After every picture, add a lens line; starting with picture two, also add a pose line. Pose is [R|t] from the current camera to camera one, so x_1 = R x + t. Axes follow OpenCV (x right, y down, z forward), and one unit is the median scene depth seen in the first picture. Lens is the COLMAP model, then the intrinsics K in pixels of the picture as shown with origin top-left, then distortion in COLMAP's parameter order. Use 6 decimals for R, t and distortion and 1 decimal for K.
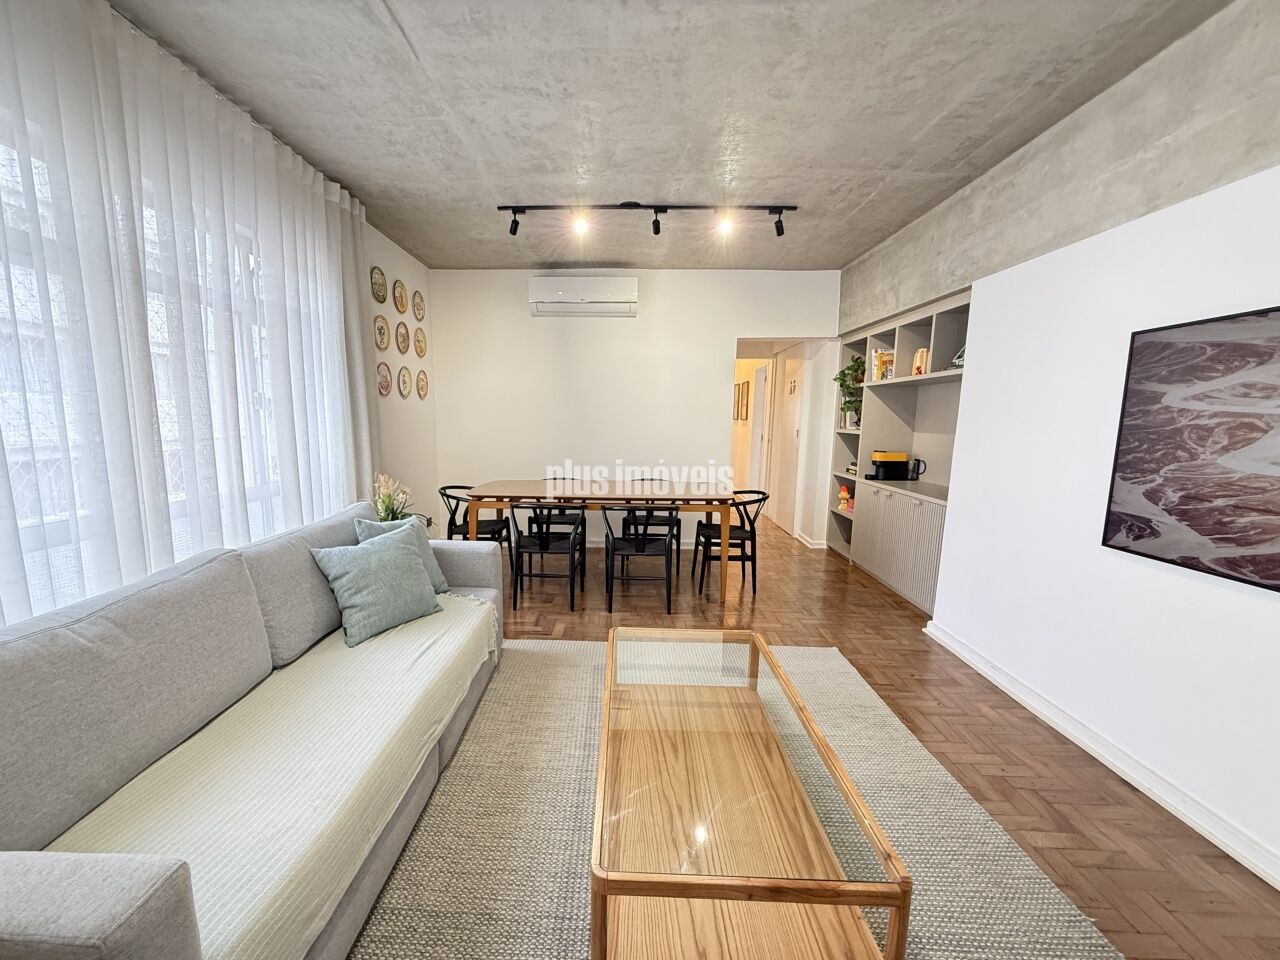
lens RADIAL K [[513.3, 0, 608.9], [0, 513.3, 494.6], [0, 0, 1]] dist [-0.002108, 0.000297]
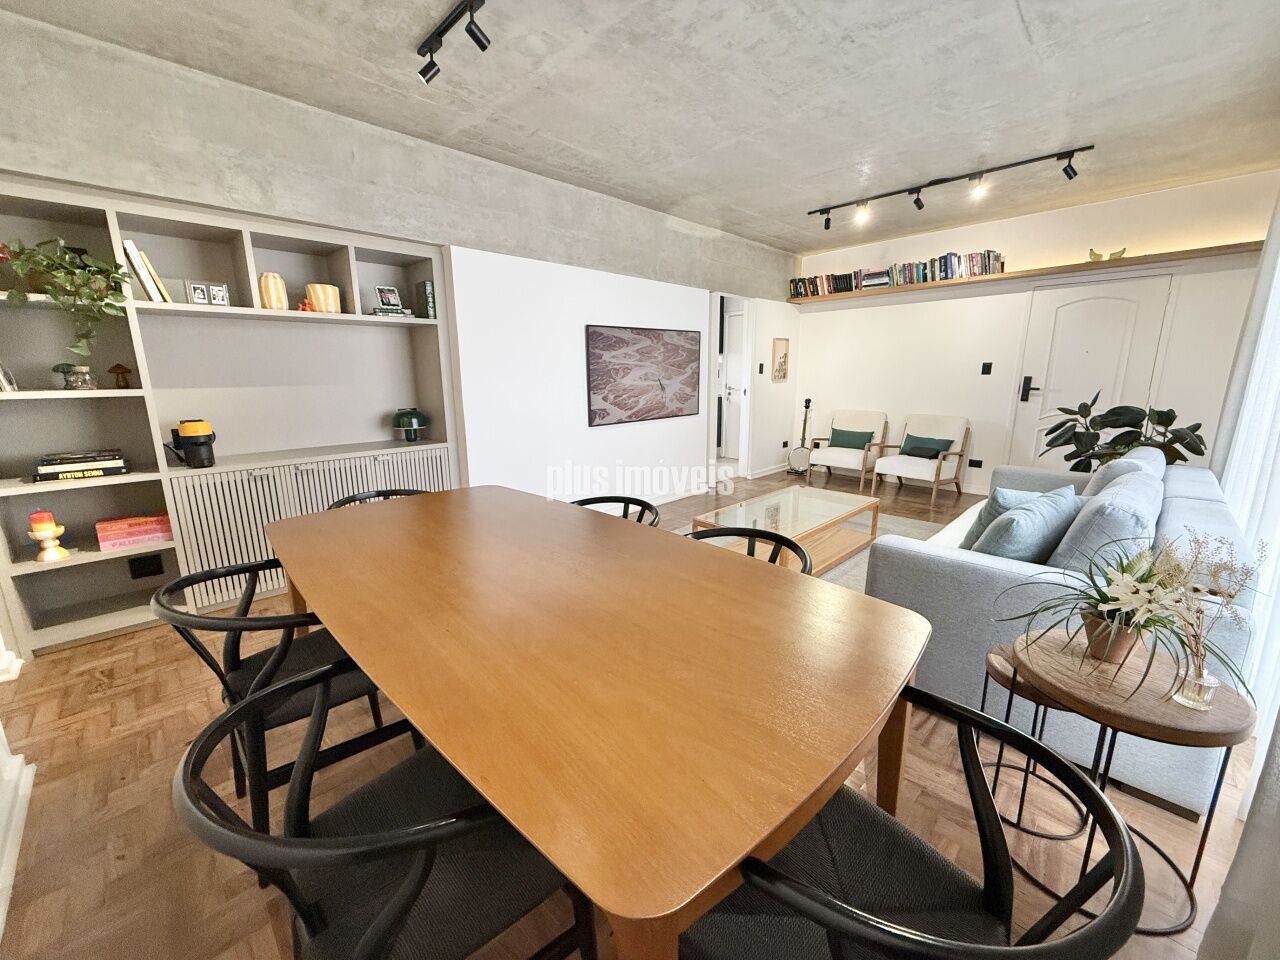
lens RADIAL K [[513.3, 0, 635.7], [0, 513.3, 478.5], [0, 0, 1]] dist [-0.002108, 0.000297]
pose [[-0.722905, -0.147678, 0.674981, -0.691150], [0.105405, 0.941887, 0.318964, -0.394728], [-0.682860, 0.301727, -0.665329, 2.613139]]
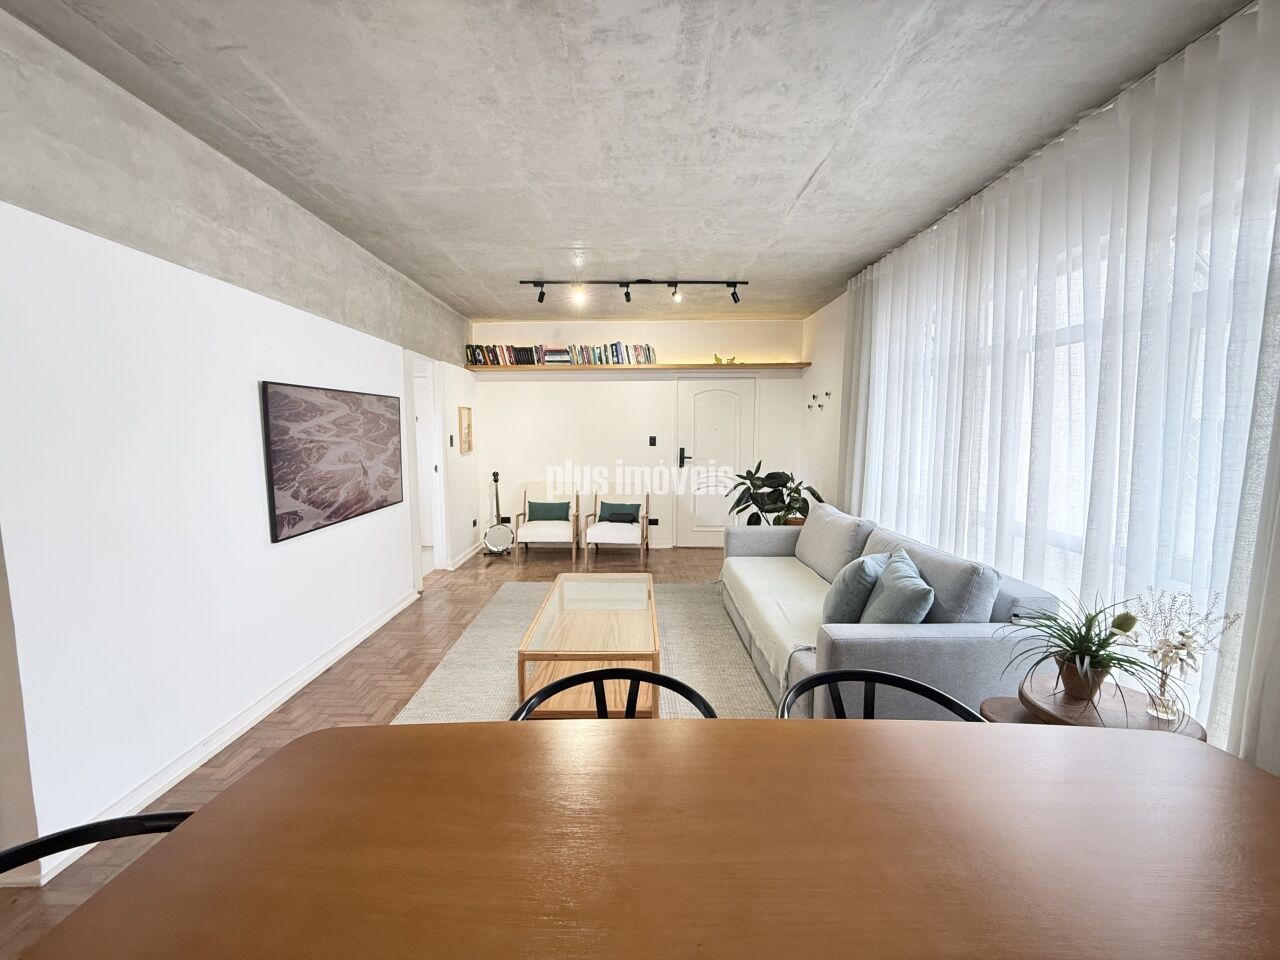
lens RADIAL K [[513.3, 0, 636.6], [0, 513.3, 478.2], [0, 0, 1]] dist [-0.002108, 0.000297]
pose [[-0.999346, -0.009790, -0.034820, 0.114247], [-0.018002, 0.969590, 0.244070, -0.437878], [0.031371, 0.244537, -0.969132, 2.509714]]
